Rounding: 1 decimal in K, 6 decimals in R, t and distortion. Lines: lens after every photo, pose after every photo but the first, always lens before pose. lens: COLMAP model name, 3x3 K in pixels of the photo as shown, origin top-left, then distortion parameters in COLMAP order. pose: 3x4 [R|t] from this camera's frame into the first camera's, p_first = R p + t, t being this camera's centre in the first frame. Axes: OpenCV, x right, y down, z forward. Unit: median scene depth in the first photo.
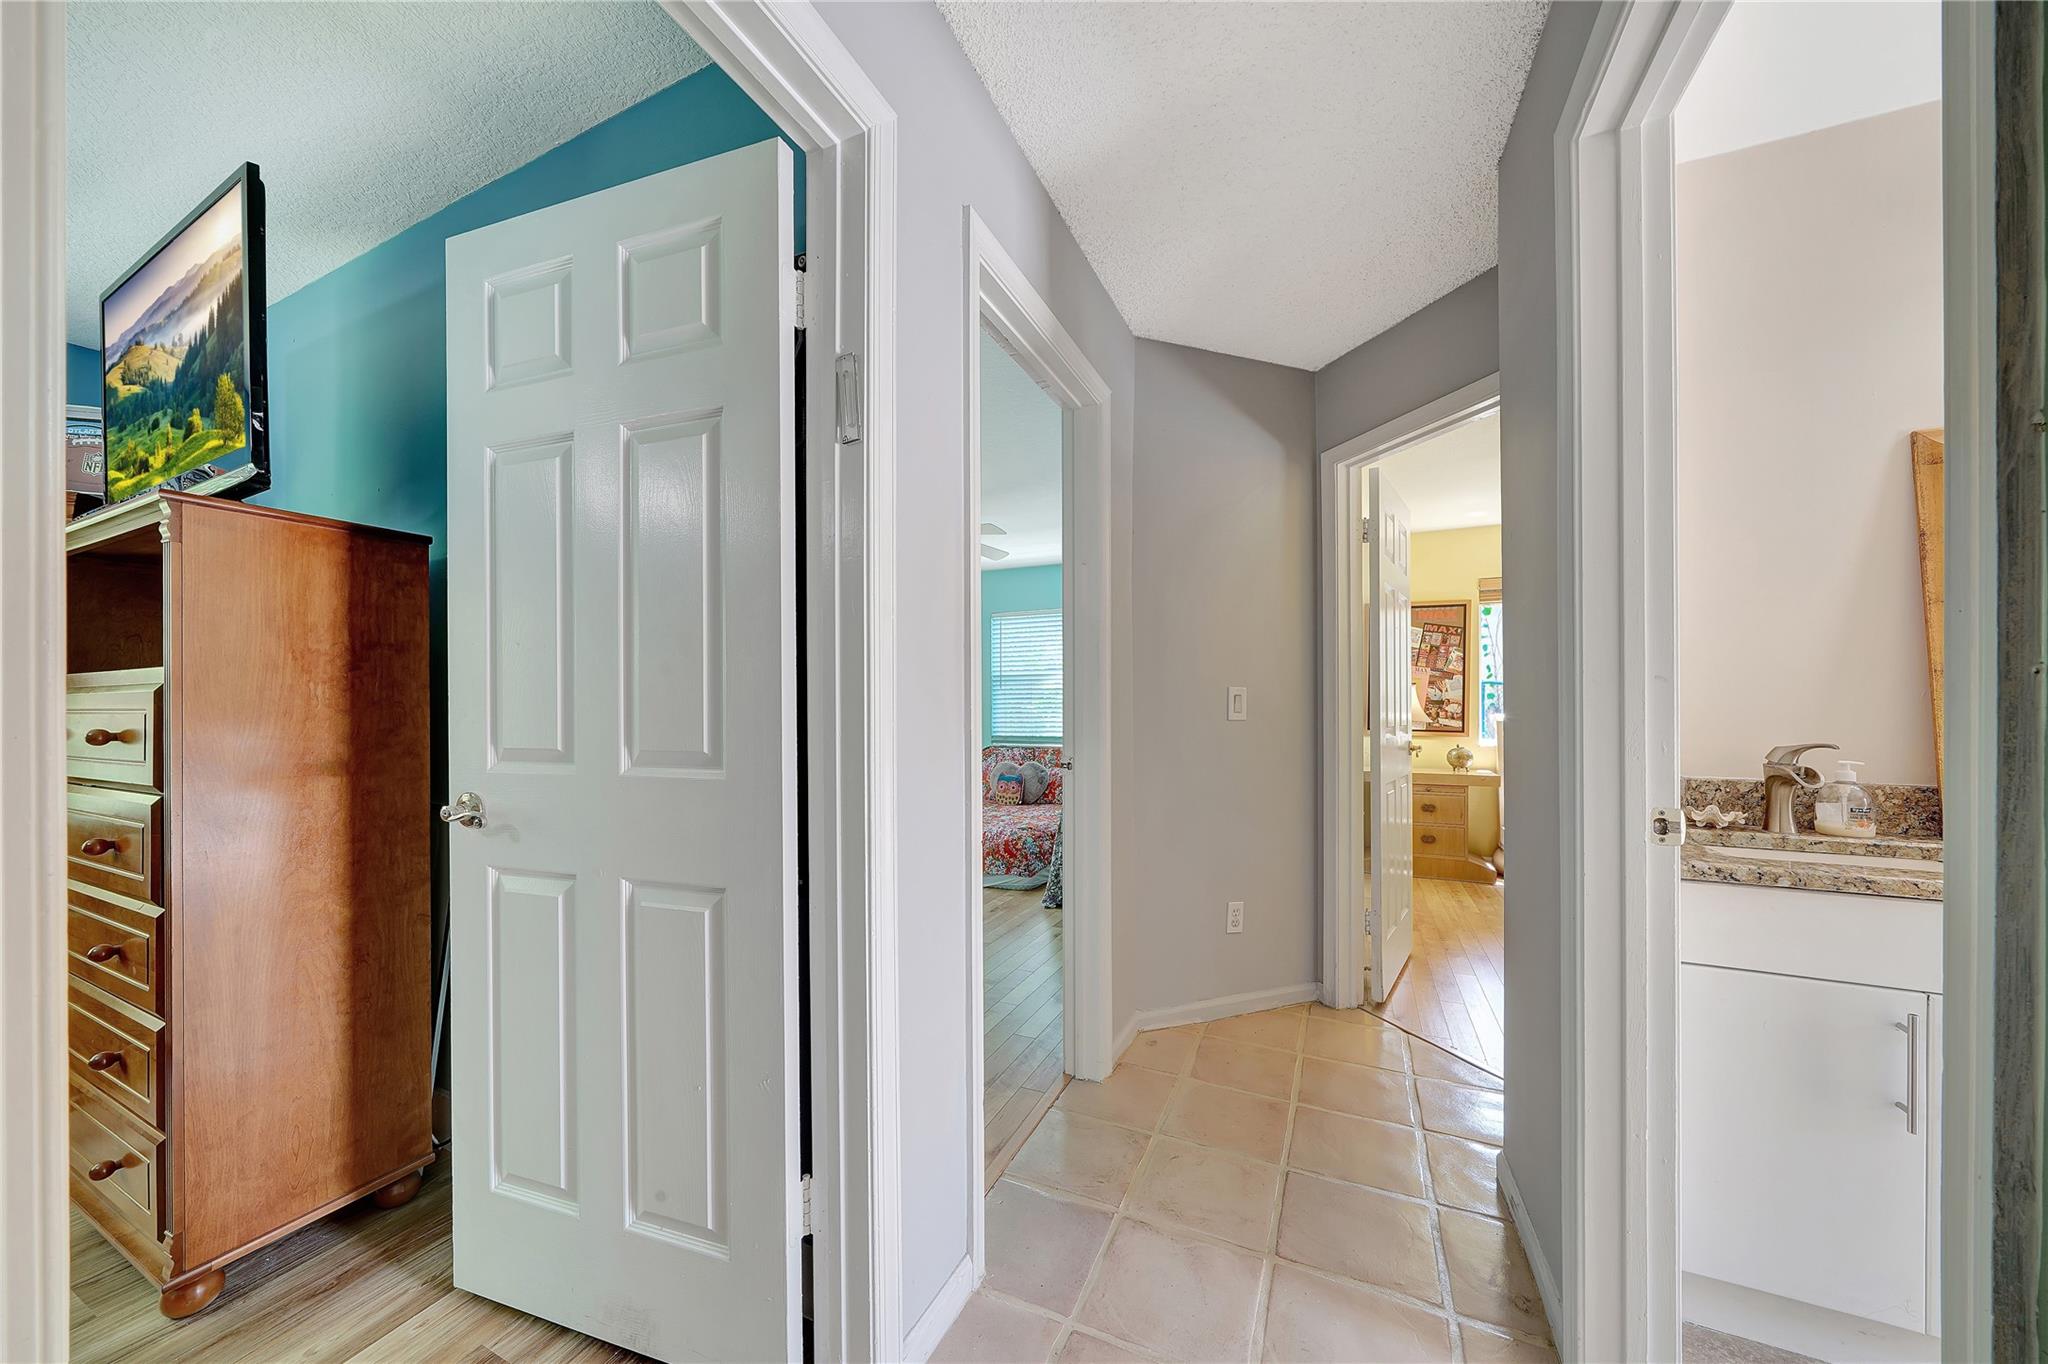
lens RADIAL K [[706.3, 0, 1019.9], [0, 706.3, 696.0], [0, 0, 1]] dist [-0.002239, -0.000142]
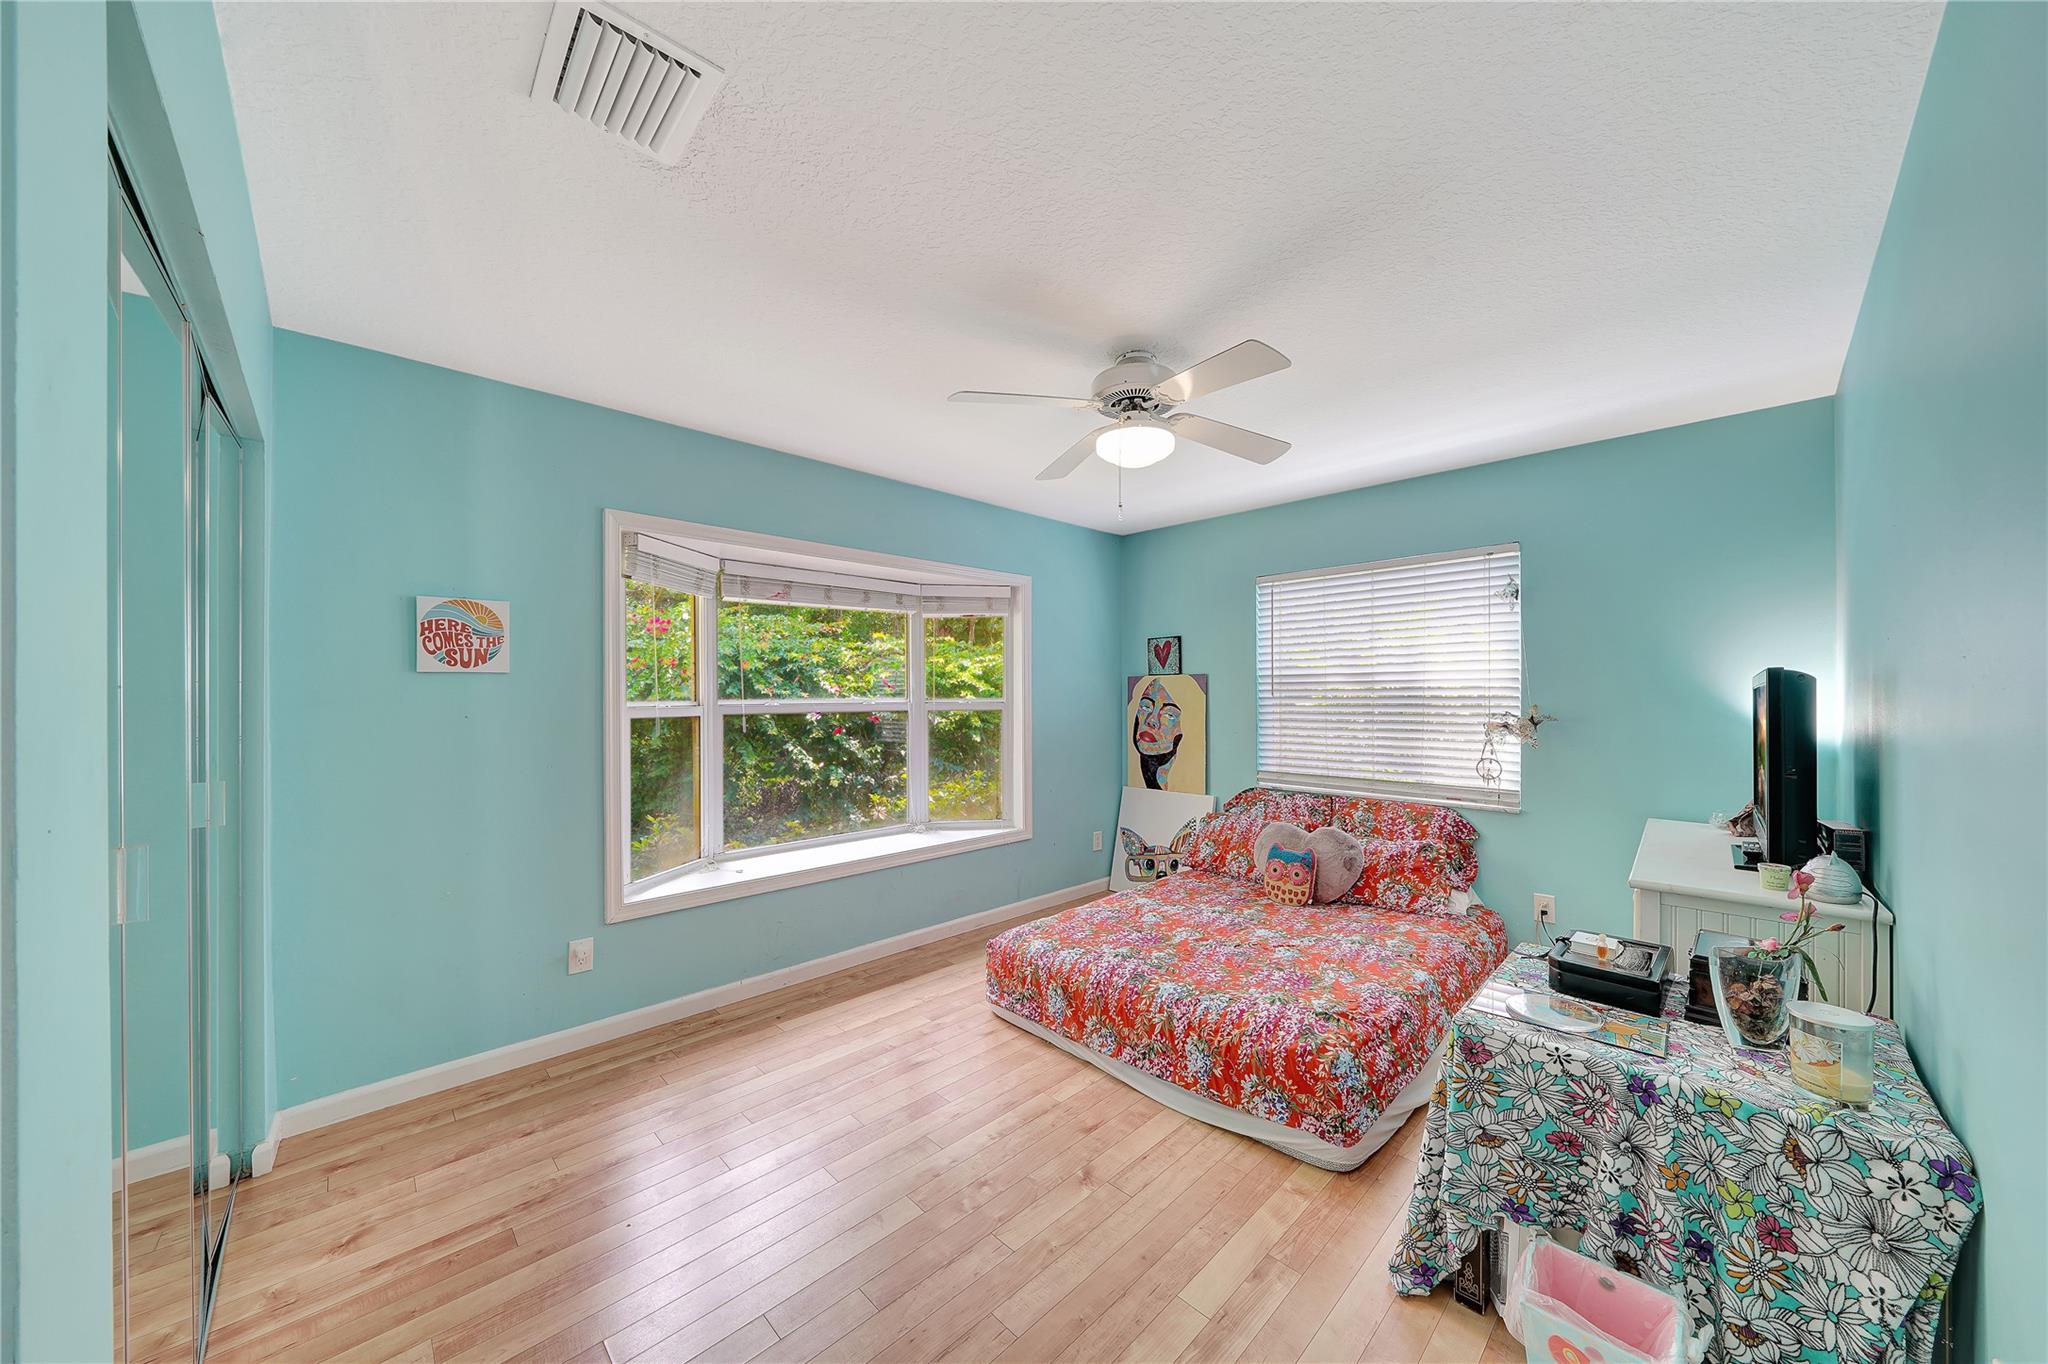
lens RADIAL K [[706.3, 0, 1028.5], [0, 706.3, 693.2], [0, 0, 1]] dist [-0.002239, -0.000142]
pose [[0.937534, -0.002747, -0.347884, -0.013701], [0.005164, 0.999969, 0.006020, -0.021229], [0.347856, -0.007441, 0.937518, 0.388688]]
